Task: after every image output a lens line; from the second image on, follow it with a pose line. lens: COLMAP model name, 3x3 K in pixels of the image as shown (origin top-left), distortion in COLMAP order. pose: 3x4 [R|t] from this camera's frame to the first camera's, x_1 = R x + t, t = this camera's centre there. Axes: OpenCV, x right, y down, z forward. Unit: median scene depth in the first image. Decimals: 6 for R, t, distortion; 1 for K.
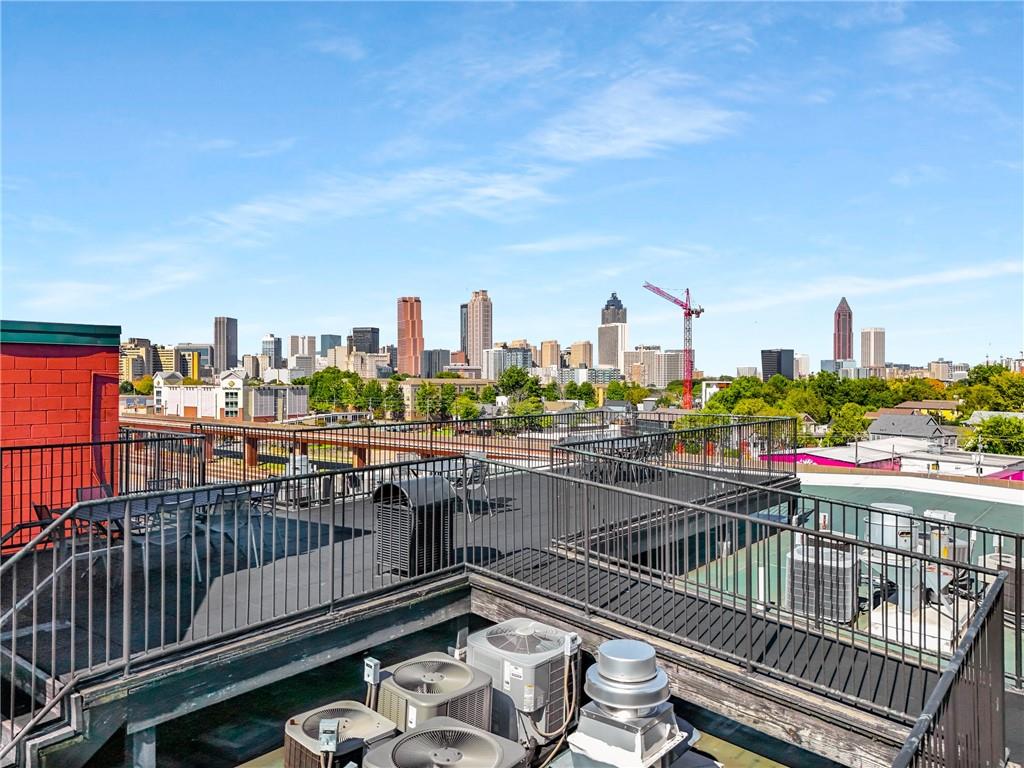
lens RADIAL K [[744.7, 0, 520.4], [0, 744.7, 380.5], [0, 0, 1]] dist [0.071654, -0.066860]
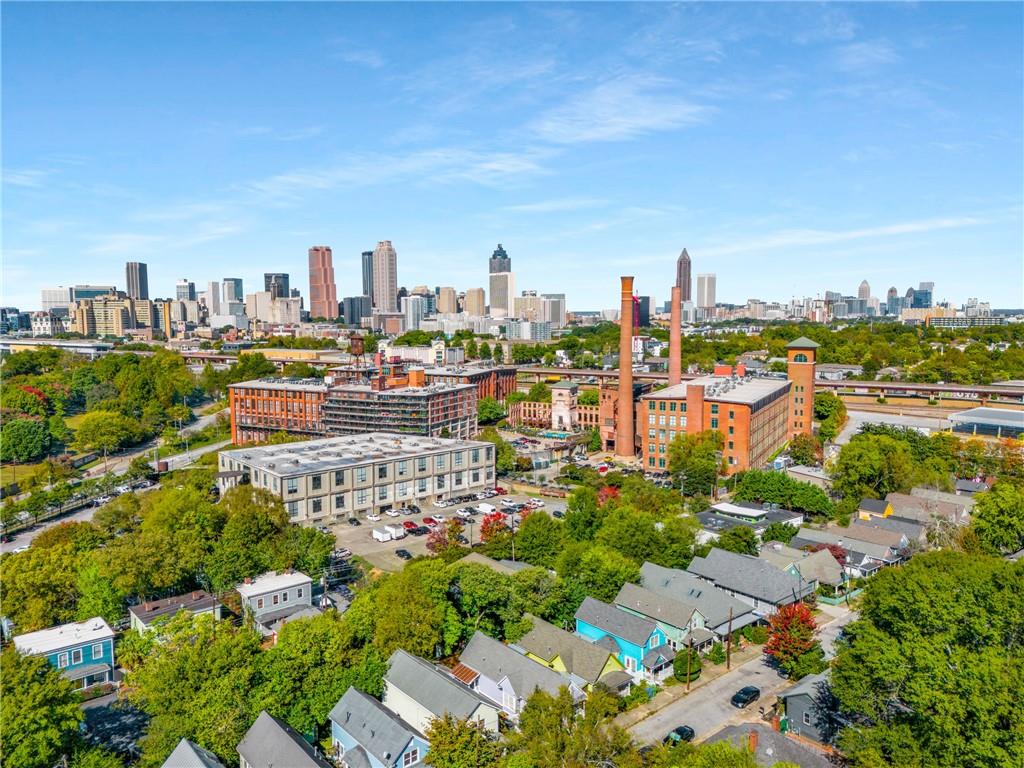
lens RADIAL K [[744.7, 0, 514.4], [0, 744.7, 387.3], [0, 0, 1]] dist [0.071654, -0.066860]
pose [[0.980798, -0.023112, 0.193654, -0.111129], [0.004026, 0.995141, 0.098375, -0.016283], [-0.194987, -0.095707, 0.976125, -0.195689]]
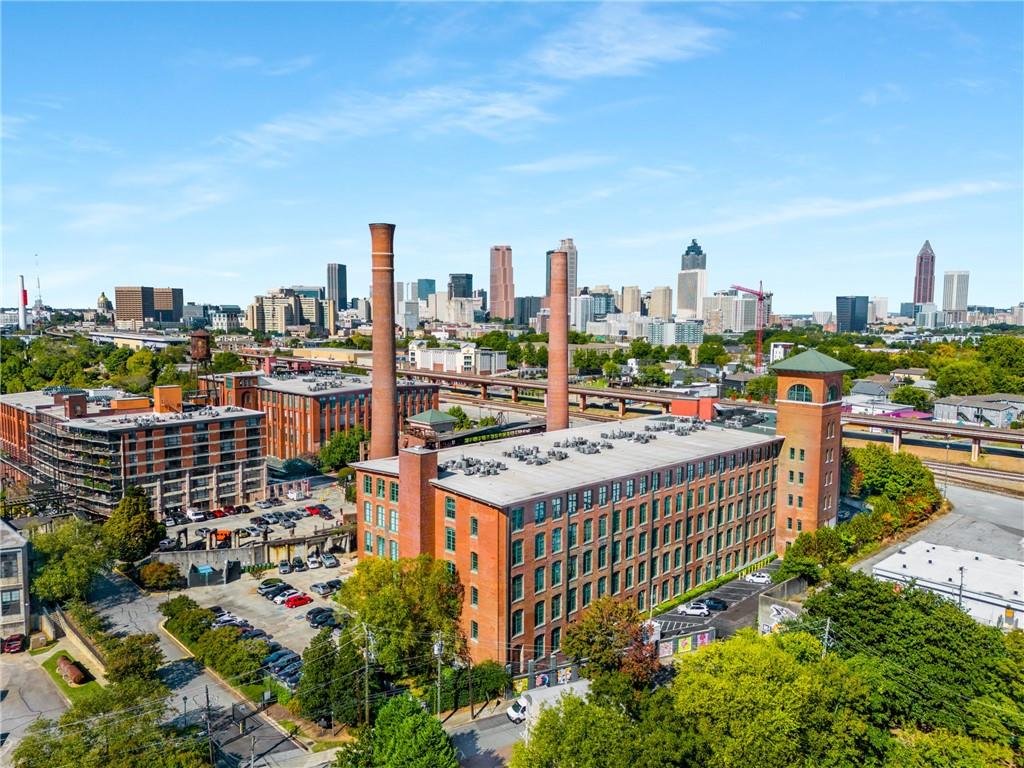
lens RADIAL K [[744.7, 0, 518.3], [0, 744.7, 386.1], [0, 0, 1]] dist [0.071654, -0.066860]
pose [[0.995326, 0.016742, -0.095109, -0.022713], [-0.007747, 0.995526, 0.094169, -0.013867], [0.096260, -0.092992, 0.991003, -0.114386]]
